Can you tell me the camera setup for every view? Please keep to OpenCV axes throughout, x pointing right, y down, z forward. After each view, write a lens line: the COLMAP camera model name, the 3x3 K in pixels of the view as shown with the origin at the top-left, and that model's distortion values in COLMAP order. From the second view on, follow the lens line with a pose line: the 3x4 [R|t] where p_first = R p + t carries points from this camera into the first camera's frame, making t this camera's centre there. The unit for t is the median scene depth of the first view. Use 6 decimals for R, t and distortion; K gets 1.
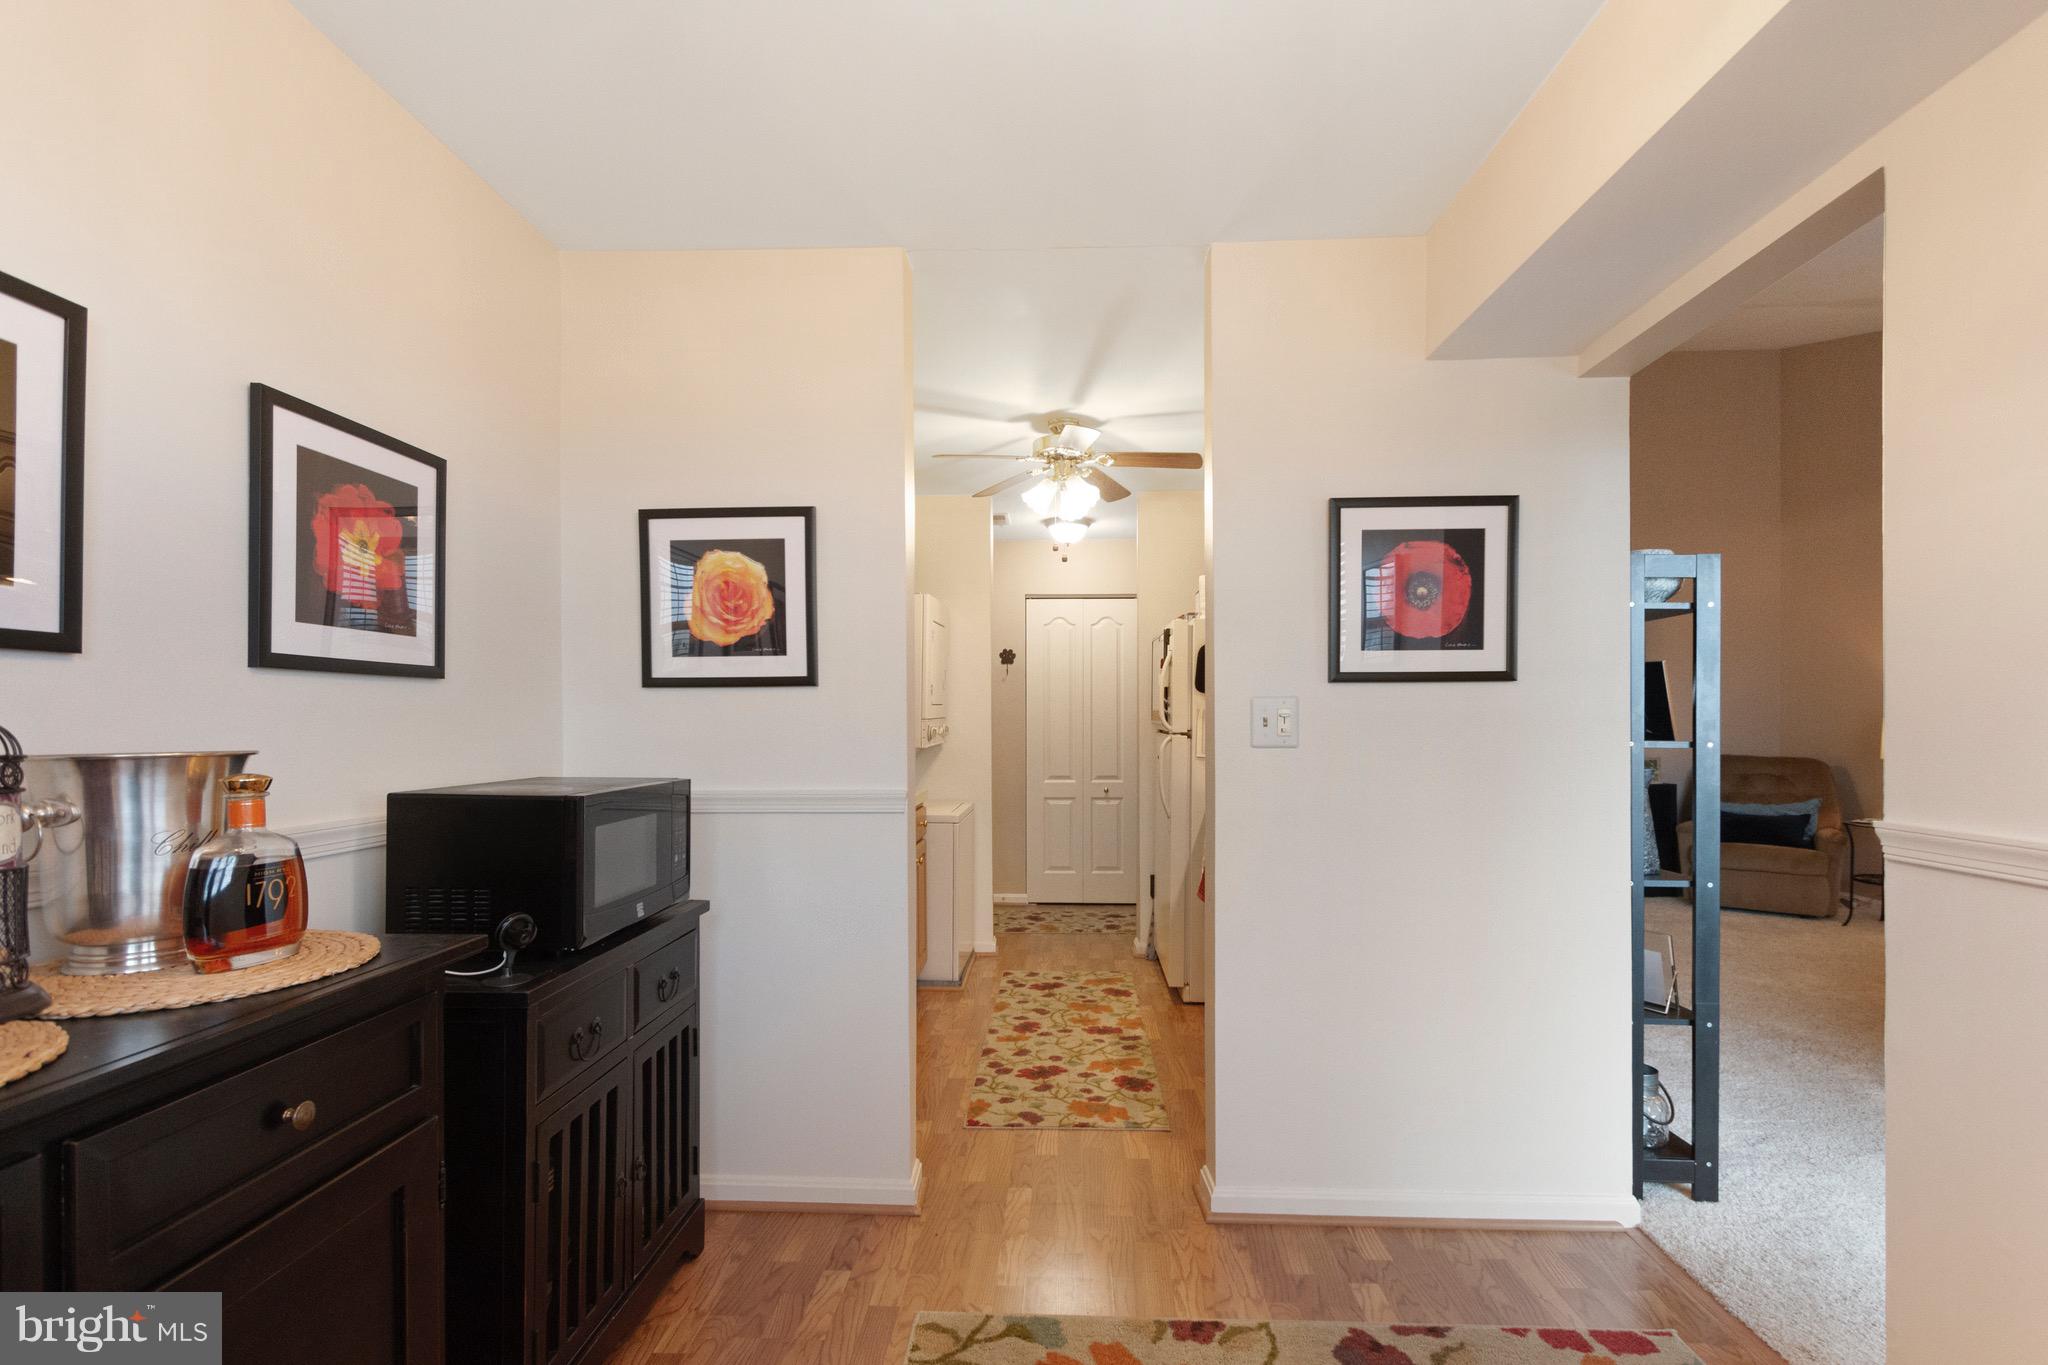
lens RADIAL K [[975.4, 0, 1039.2], [0, 975.4, 709.4], [0, 0, 1]] dist [-0.000402, 0.000072]
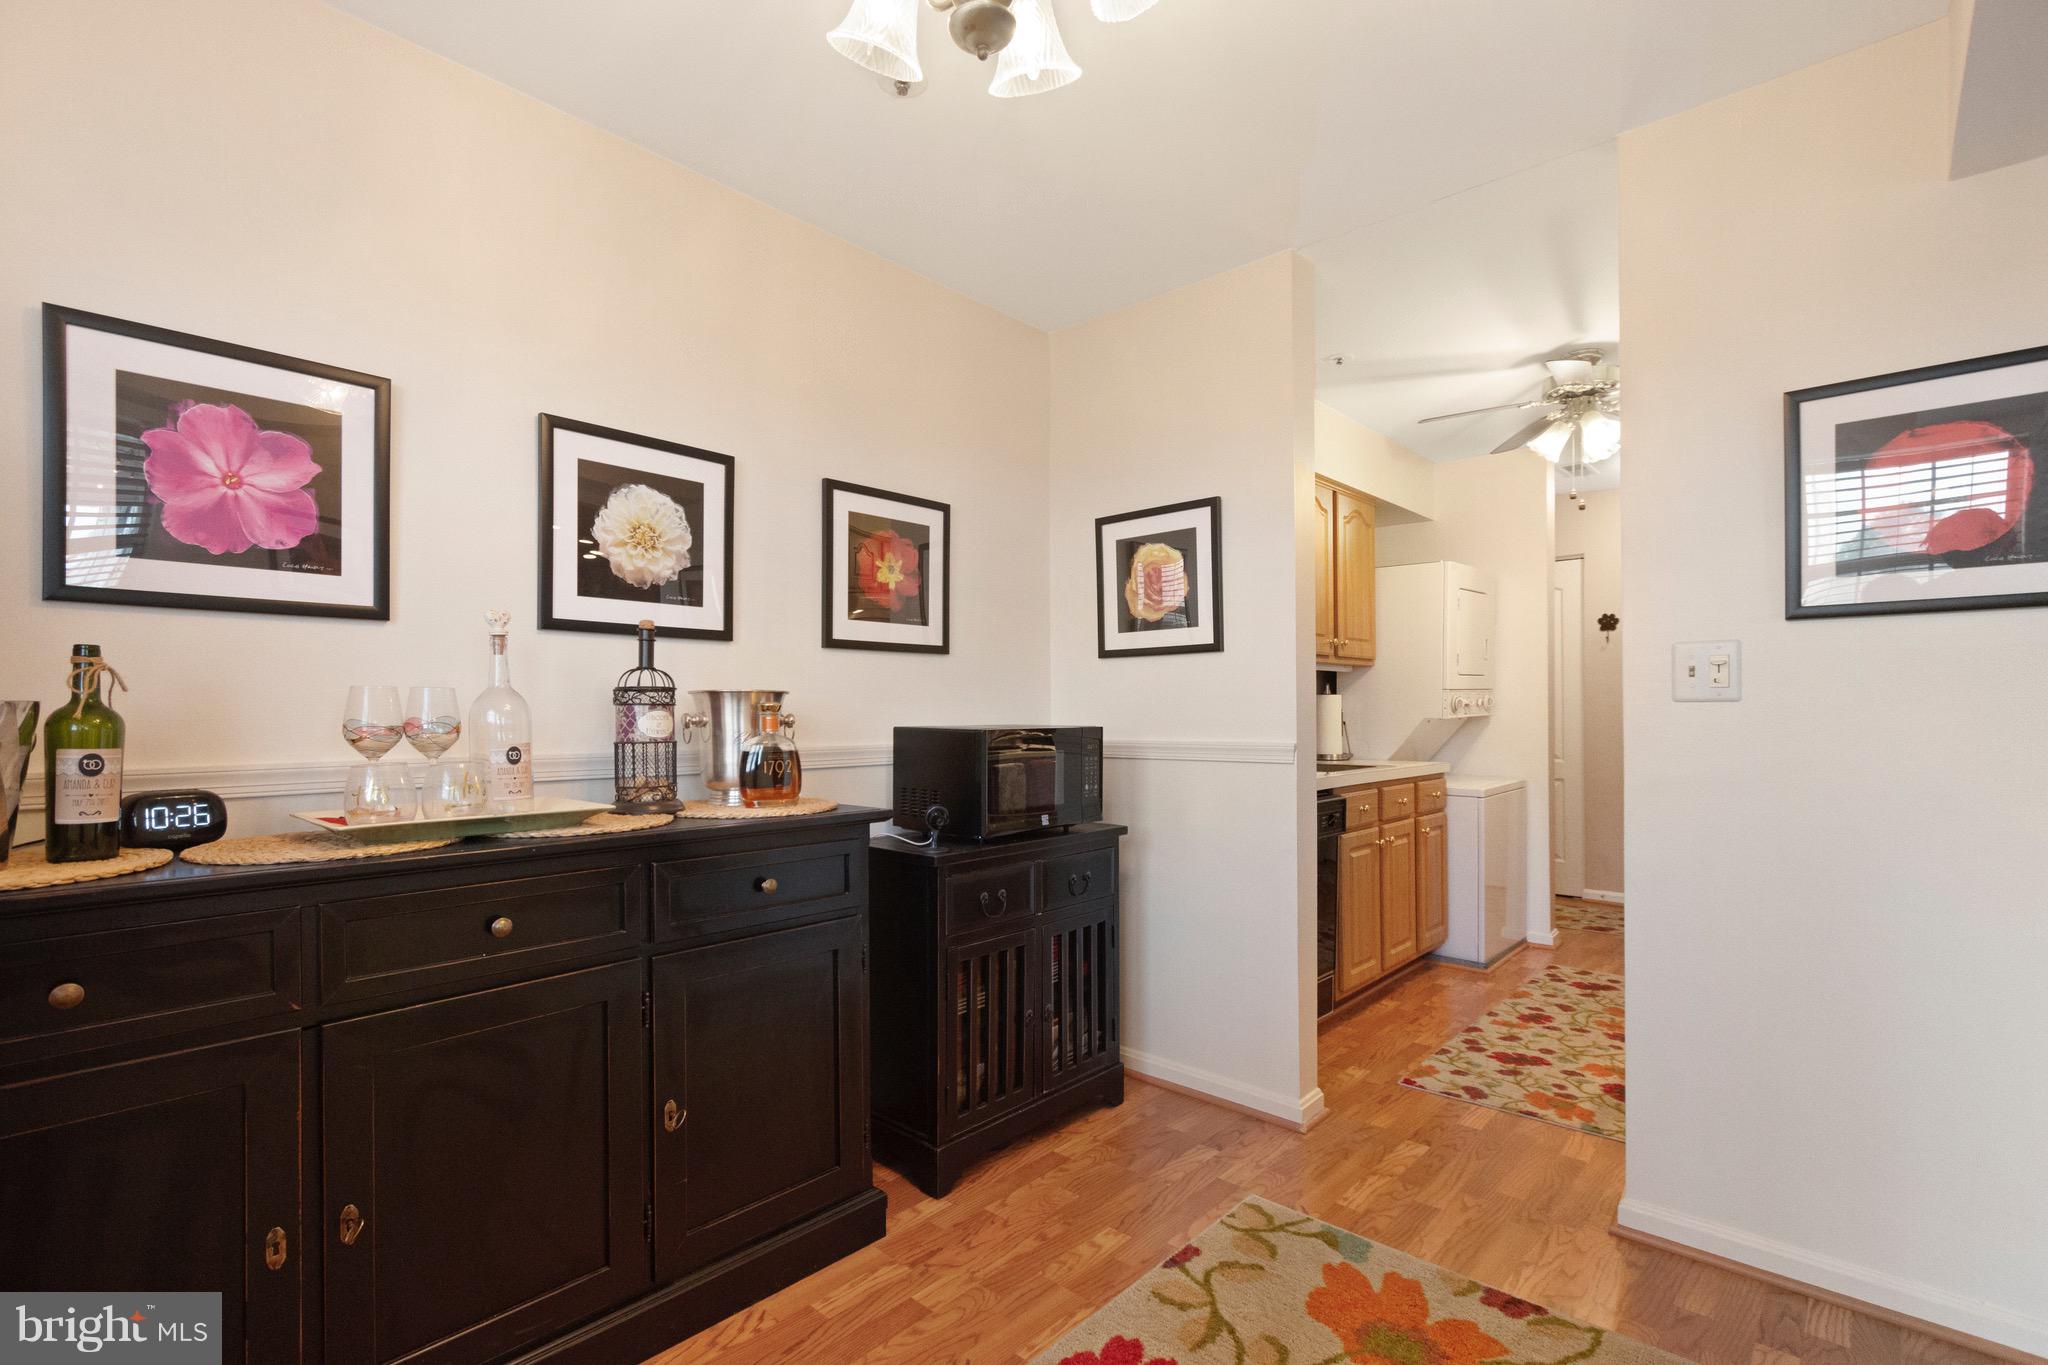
lens RADIAL K [[975.4, 0, 1018.5], [0, 975.4, 700.1], [0, 0, 1]] dist [-0.000402, 0.000072]
pose [[0.754047, -0.009862, -0.656747, 0.351069], [0.009293, 0.999947, -0.004345, 0.036447], [0.656755, -0.002827, 0.754098, -0.028347]]
